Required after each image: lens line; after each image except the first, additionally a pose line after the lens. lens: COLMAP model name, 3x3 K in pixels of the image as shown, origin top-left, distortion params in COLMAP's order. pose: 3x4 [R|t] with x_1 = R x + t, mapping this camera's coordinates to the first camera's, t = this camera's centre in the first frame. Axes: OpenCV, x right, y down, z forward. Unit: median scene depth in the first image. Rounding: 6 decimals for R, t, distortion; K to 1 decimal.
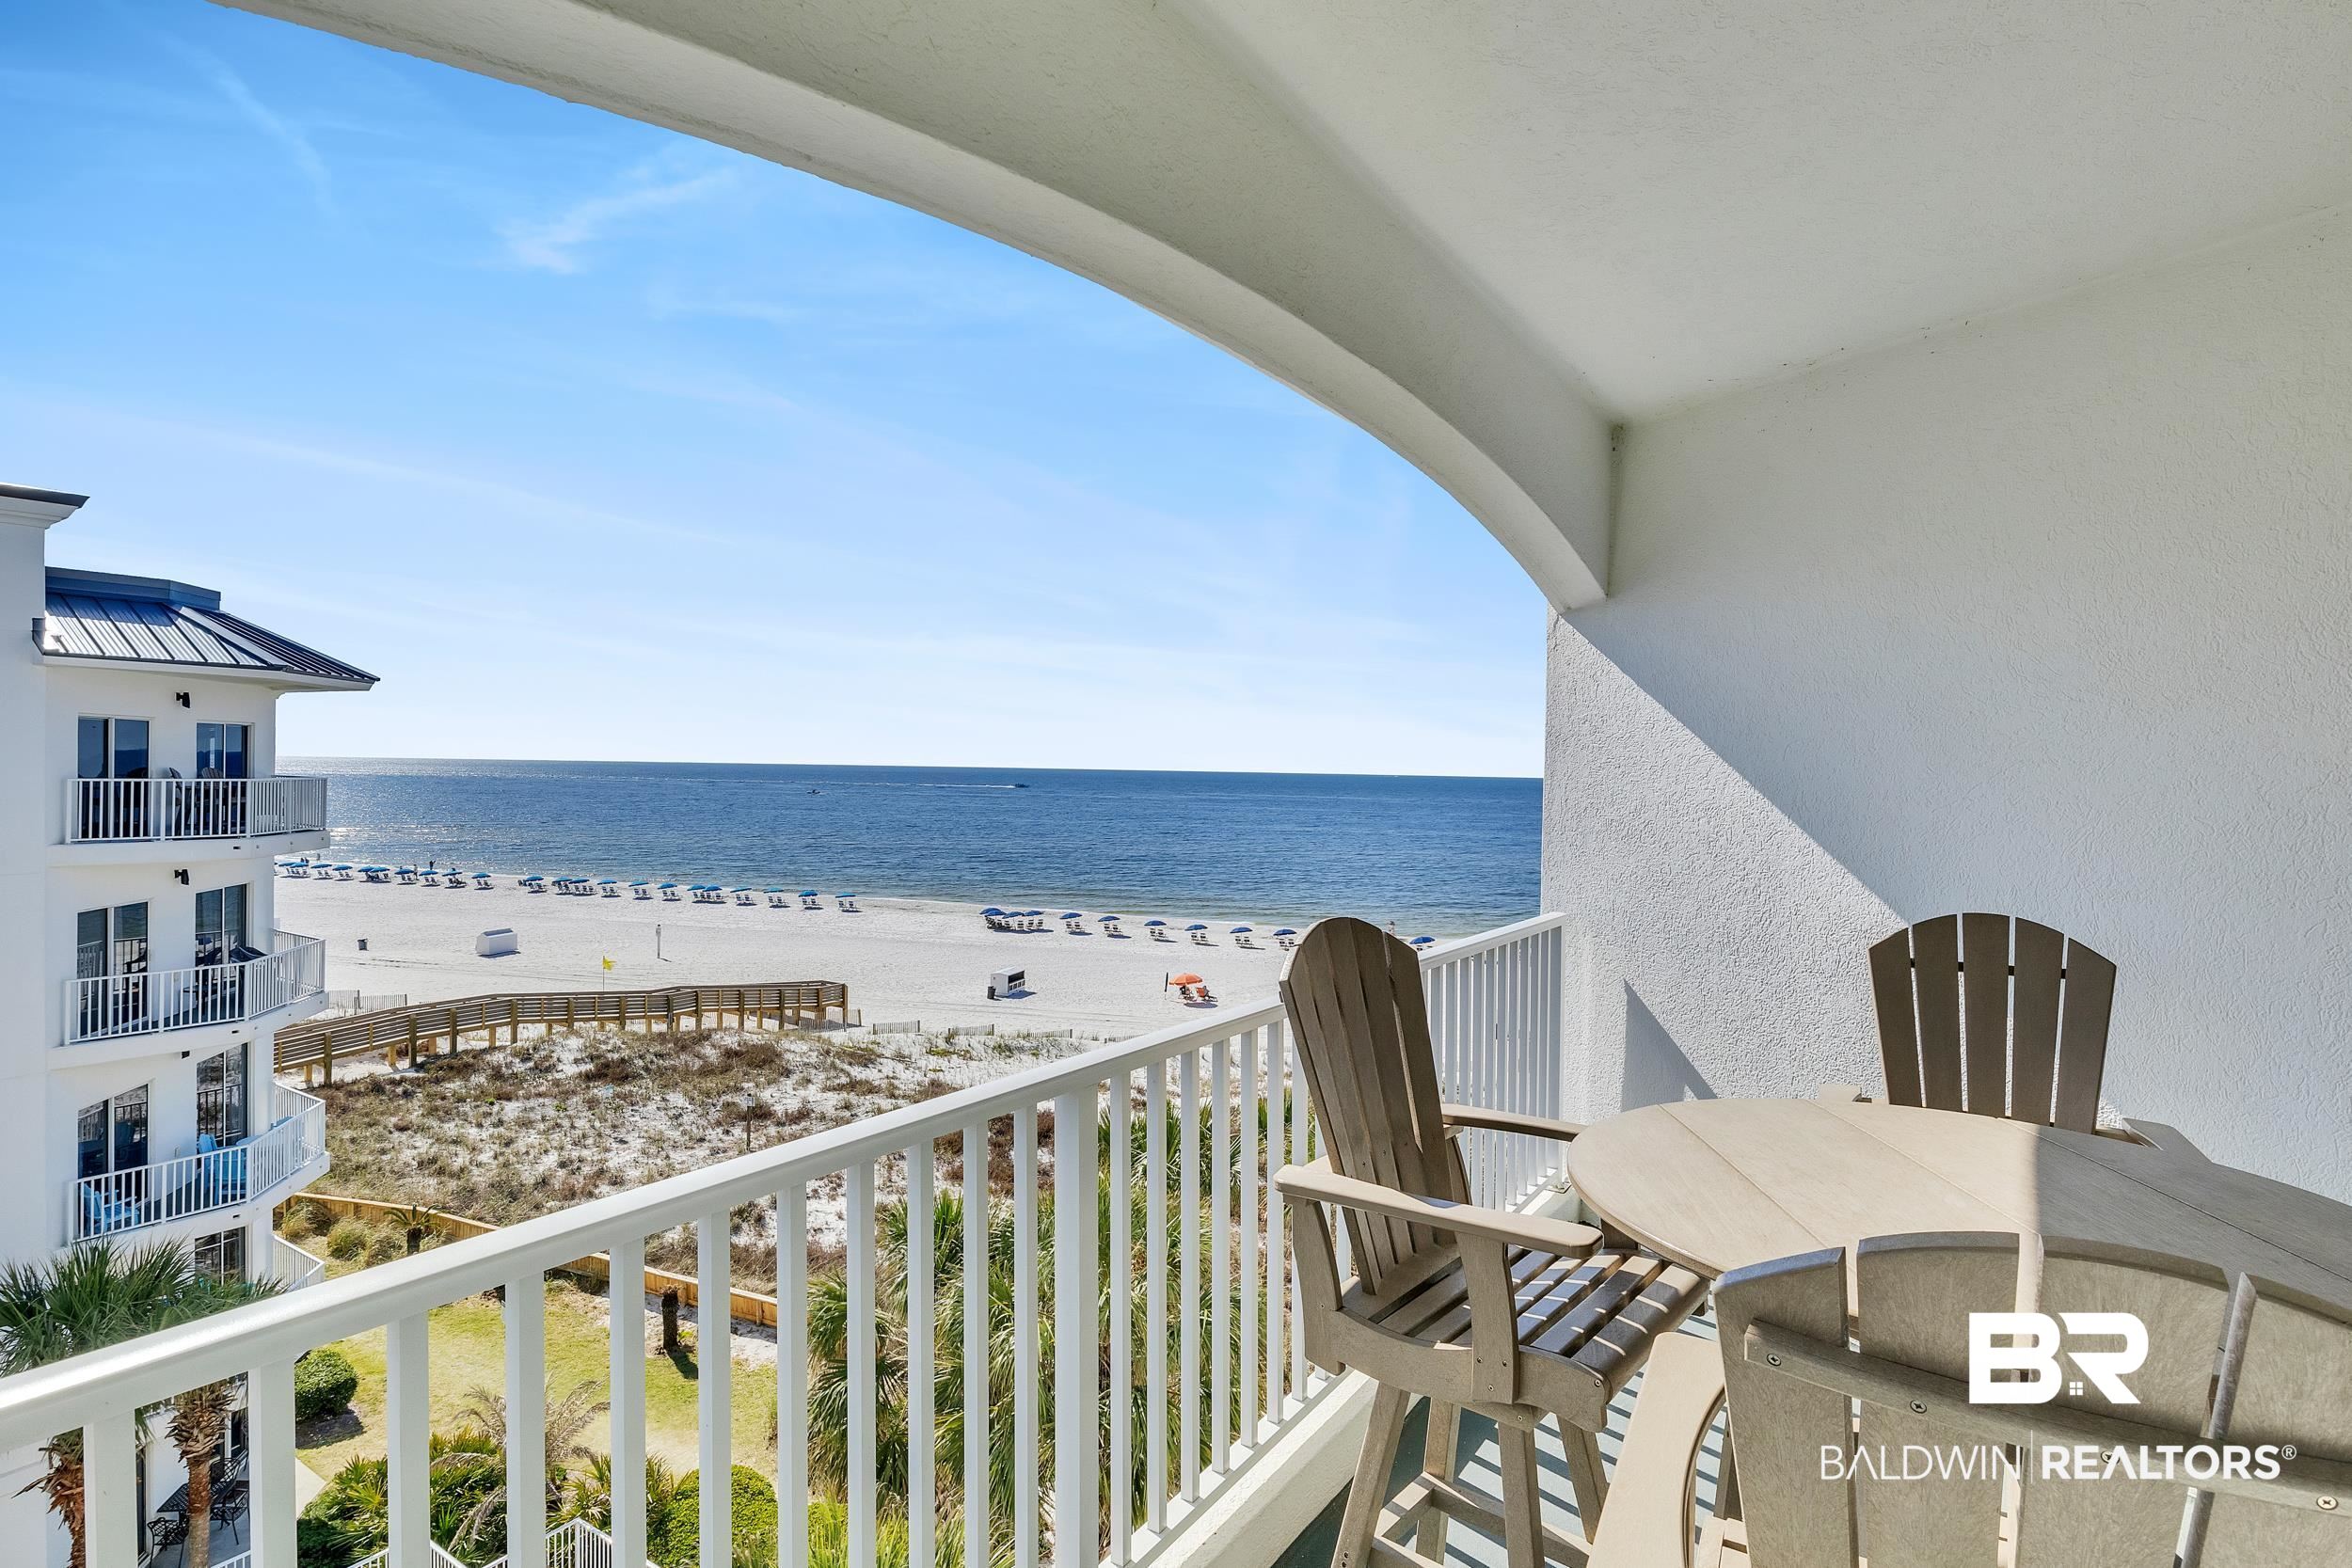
lens RADIAL K [[1162.0, 0, 1175.8], [0, 1162.0, 760.3], [0, 0, 1]] dist [-0.003445, 0.000996]
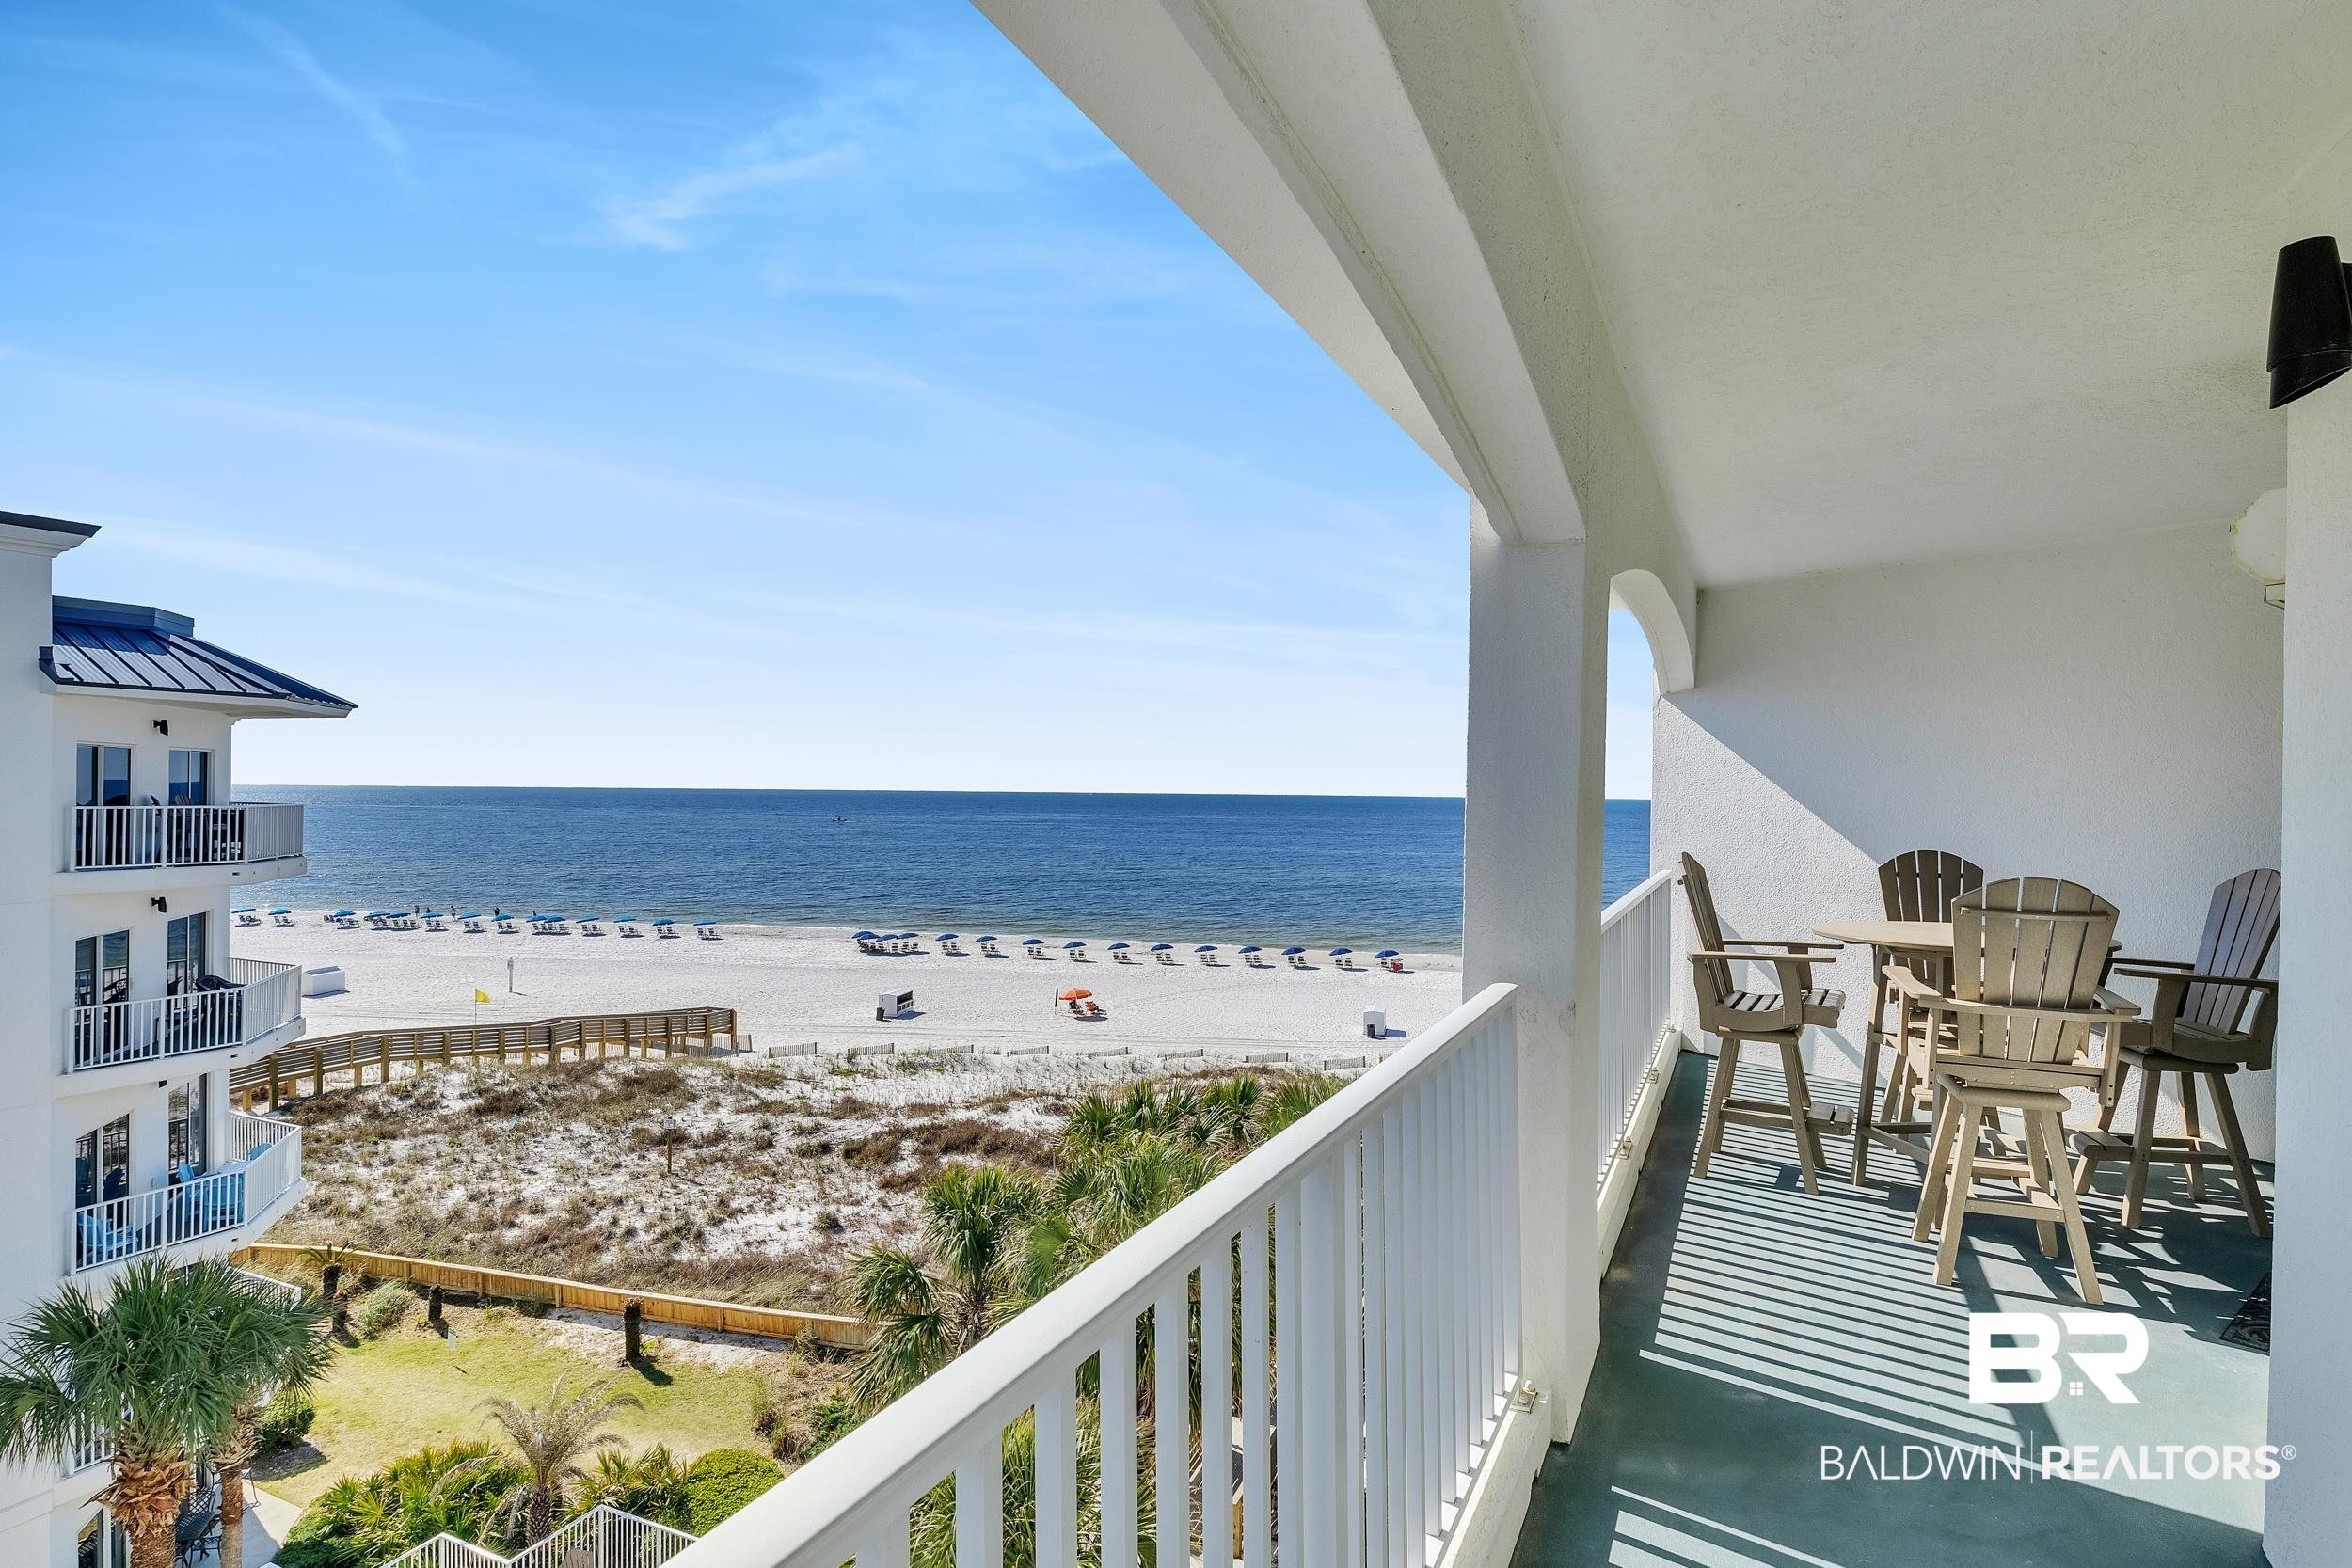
lens RADIAL K [[1185.1, 0, 1187.9], [0, 1185.1, 767.2], [0, 0, 1]] dist [-0.006393, -0.000549]
pose [[0.987462, -0.004116, 0.157802, -0.078936], [0.005897, 0.999924, -0.010819, -0.000725], [-0.157746, 0.011614, 0.987411, -0.075551]]
